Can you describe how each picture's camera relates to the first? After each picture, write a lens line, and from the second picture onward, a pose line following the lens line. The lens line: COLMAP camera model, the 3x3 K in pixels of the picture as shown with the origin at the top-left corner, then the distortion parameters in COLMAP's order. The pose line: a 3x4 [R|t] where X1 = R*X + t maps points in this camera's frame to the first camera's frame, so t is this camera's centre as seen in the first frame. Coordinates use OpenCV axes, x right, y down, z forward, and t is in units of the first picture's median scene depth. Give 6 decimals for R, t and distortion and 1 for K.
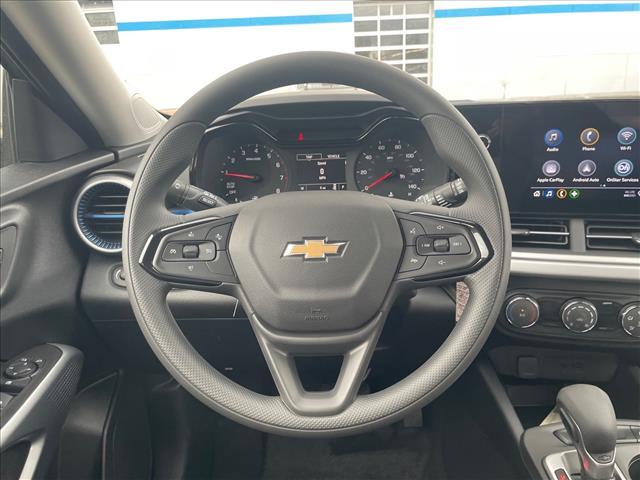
lens RADIAL K [[480.5, 0, 322.5], [0, 480.5, 239.4], [0, 0, 1]] dist [0.068008, -0.089669]
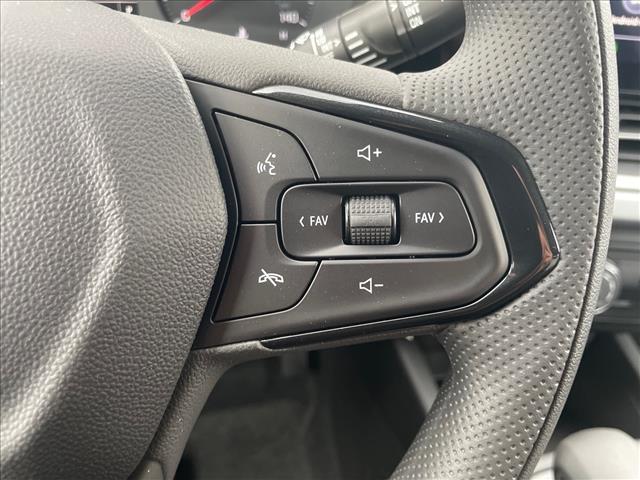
lens RADIAL K [[480.5, 0, 323.8], [0, 480.5, 240.5], [0, 0, 1]] dist [0.068008, -0.089669]
pose [[0.974710, -0.043676, 0.219166, 0.137839], [-0.019302, 0.960598, 0.277272, -0.043676], [-0.222640, -0.274490, 0.935461, 0.641119]]
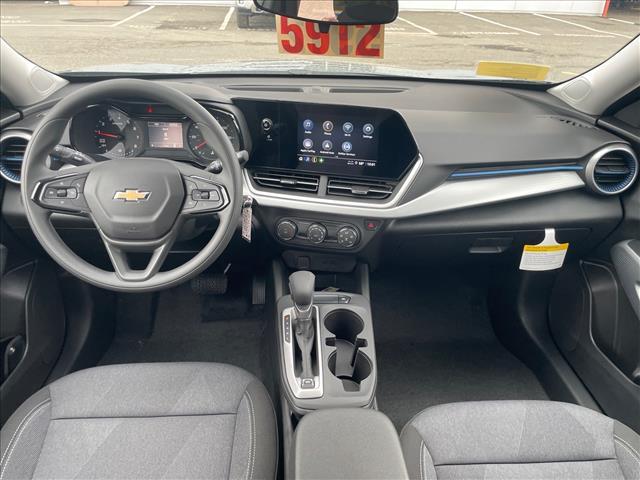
lens RADIAL K [[480.5, 0, 324.9], [0, 480.5, 241.8], [0, 0, 1]] dist [0.068008, -0.089669]
pose [[0.993657, 0.027691, 0.108991, 0.433247], [-0.048438, 0.980080, 0.192606, -0.165453], [-0.101486, -0.196664, 0.975205, -0.765351]]
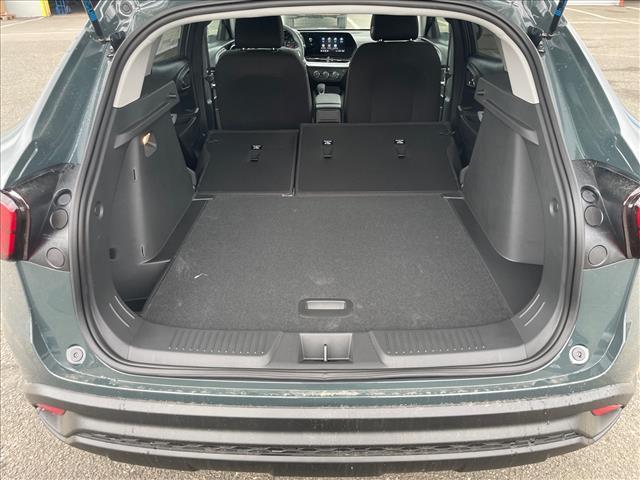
lens RADIAL K [[480.5, 0, 321.6], [0, 480.5, 238.2], [0, 0, 1]] dist [0.068008, -0.089669]
pose [[0.999477, 0.027700, 0.016672, 0.507559], [-0.030333, 0.981887, 0.187023, 1.084183], [-0.011190, -0.187431, 0.982214, -5.346605]]
